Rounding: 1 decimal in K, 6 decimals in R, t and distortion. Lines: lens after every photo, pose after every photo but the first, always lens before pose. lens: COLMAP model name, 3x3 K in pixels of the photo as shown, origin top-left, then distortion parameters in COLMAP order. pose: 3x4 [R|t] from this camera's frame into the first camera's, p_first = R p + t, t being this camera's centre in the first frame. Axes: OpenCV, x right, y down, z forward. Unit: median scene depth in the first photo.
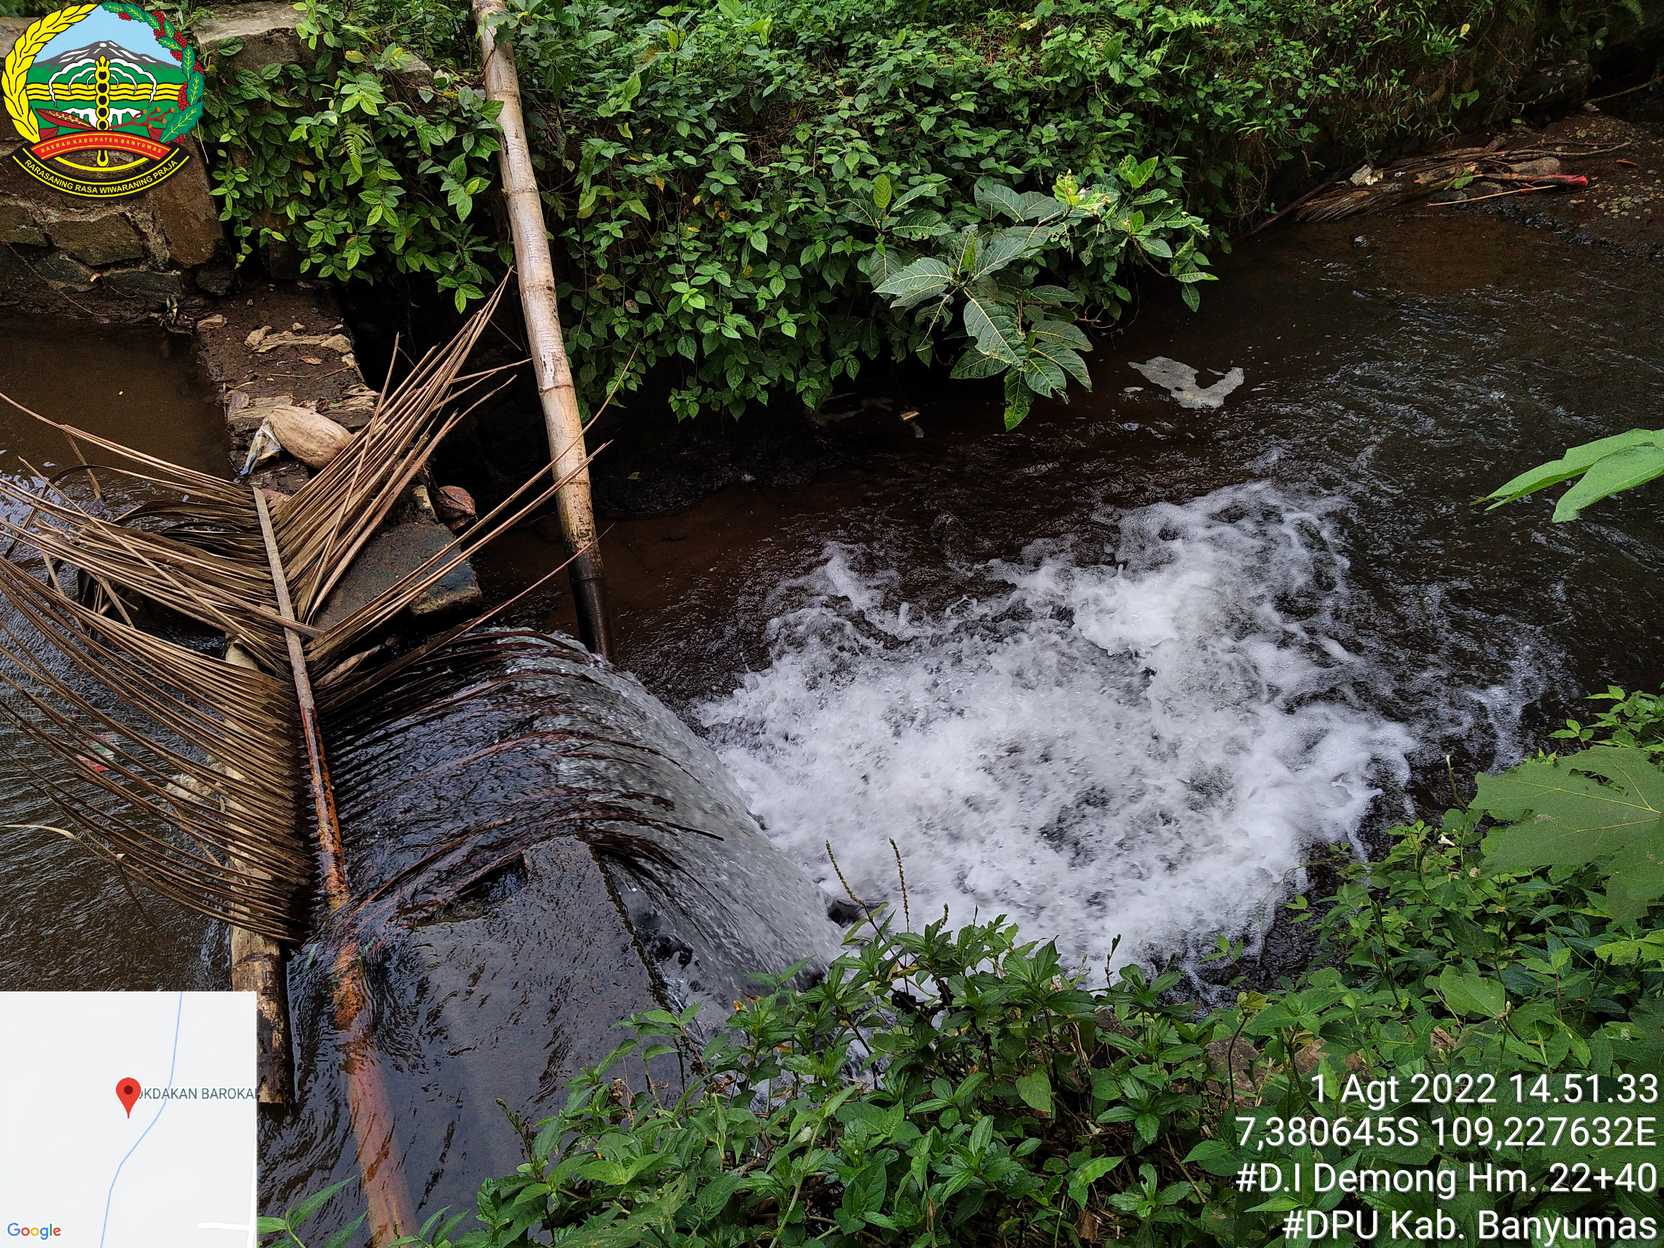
lens RADIAL K [[1401.3, 0, 831.5], [0, 1401.3, 619.7], [0, 0, 1]] dist [0.016074, -0.051111]
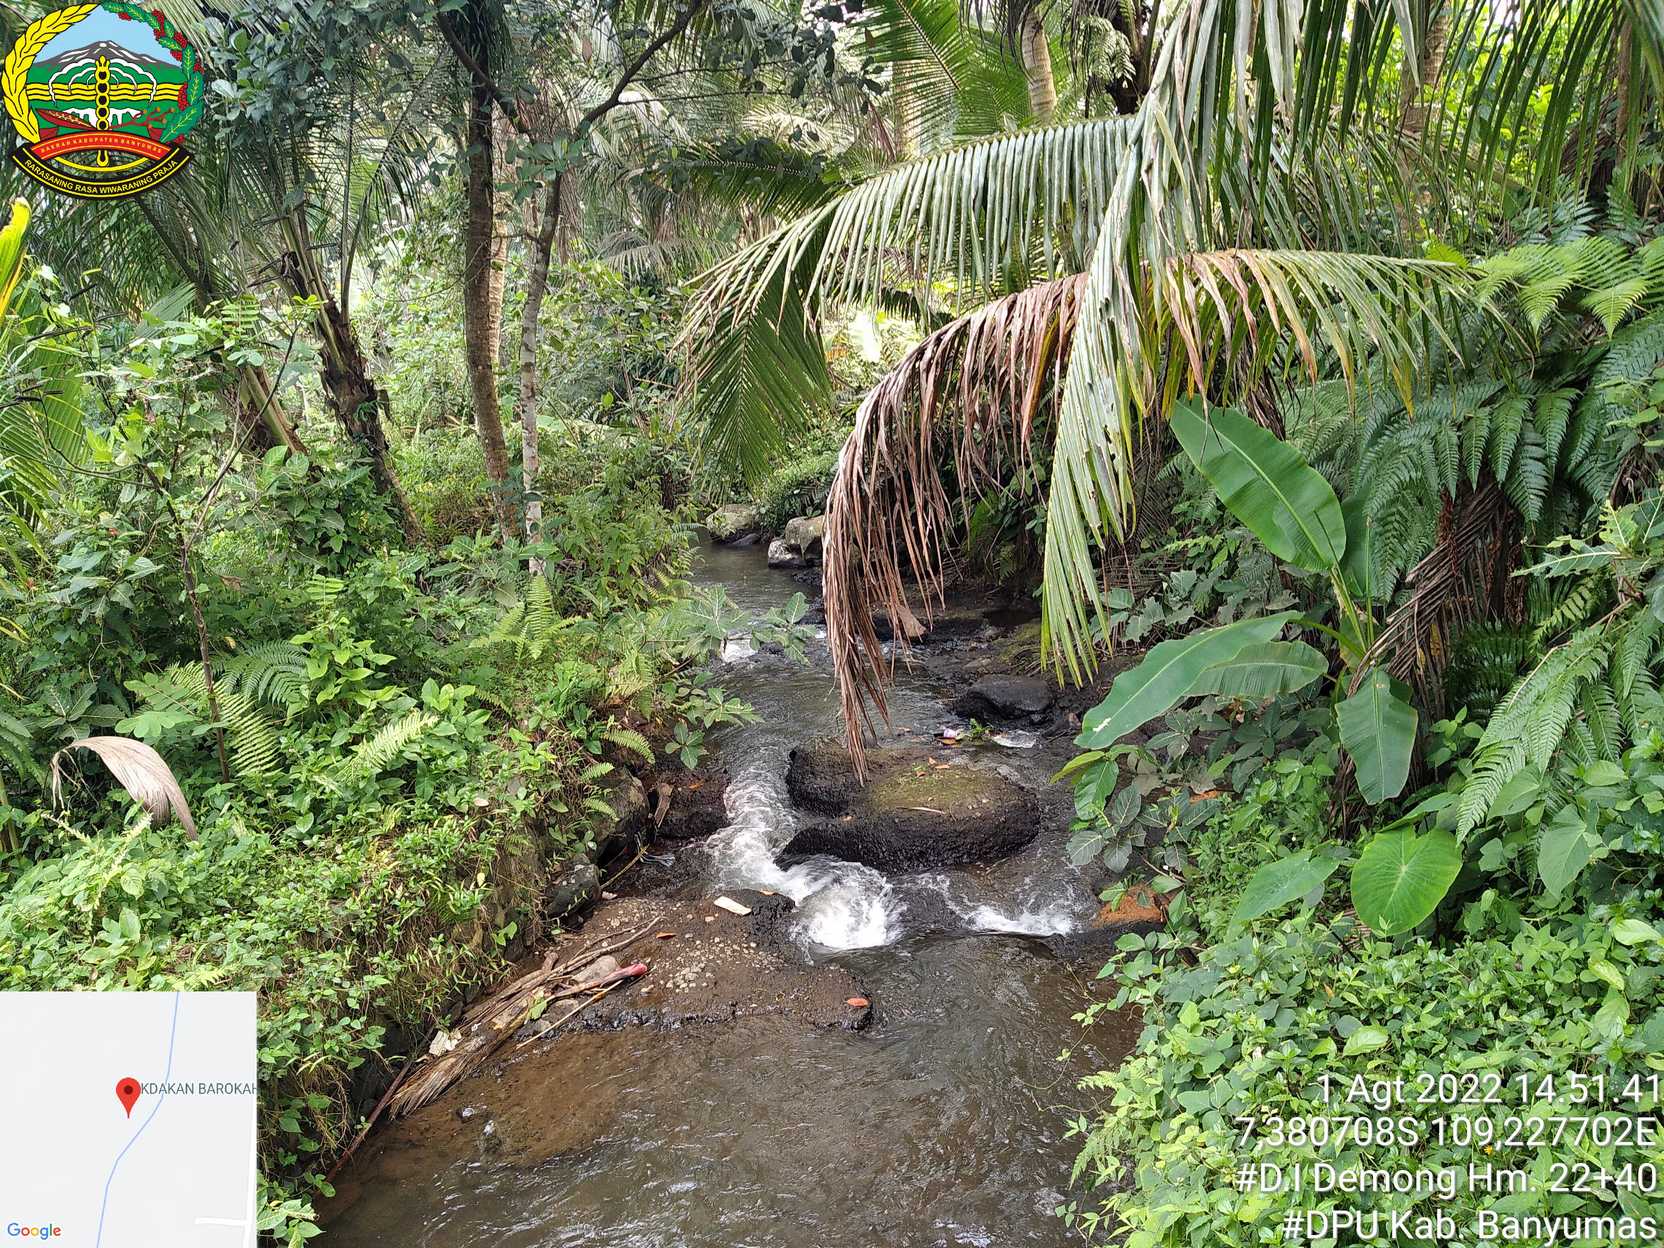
lens RADIAL K [[1401.3, 0, 823.0], [0, 1401.3, 626.2], [0, 0, 1]] dist [0.016074, -0.051111]
pose [[0.749527, -0.179342, 0.637218, 0.043627], [0.487893, 0.800248, -0.348659, -0.140371], [-0.447403, 0.572223, 0.687307, 0.147004]]
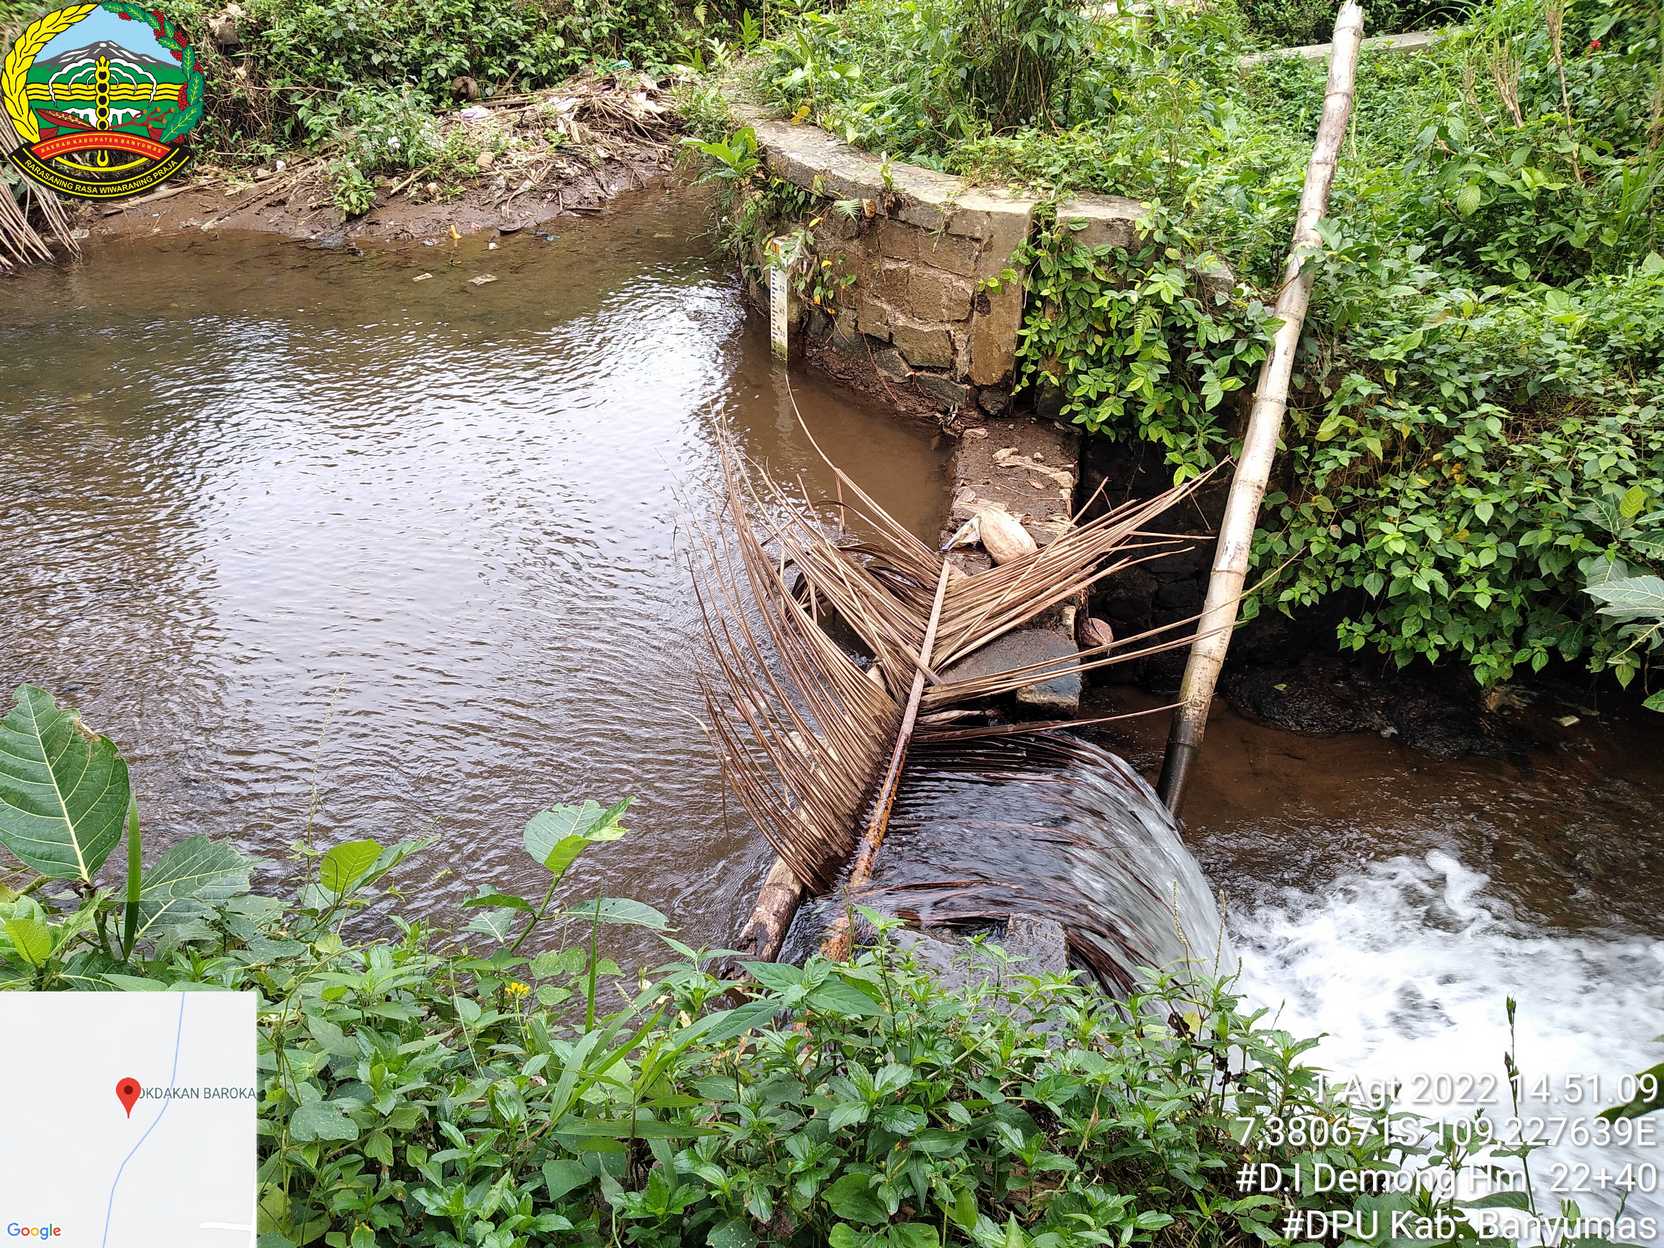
lens RADIAL K [[1401.3, 0, 826.9], [0, 1401.3, 619.6], [0, 0, 1]] dist [0.016074, -0.051111]
pose [[0.814654, 0.334971, -0.473427, 0.068156], [-0.401586, 0.914774, -0.043789, 0.035223], [0.418410, 0.225795, 0.879744, -0.064418]]
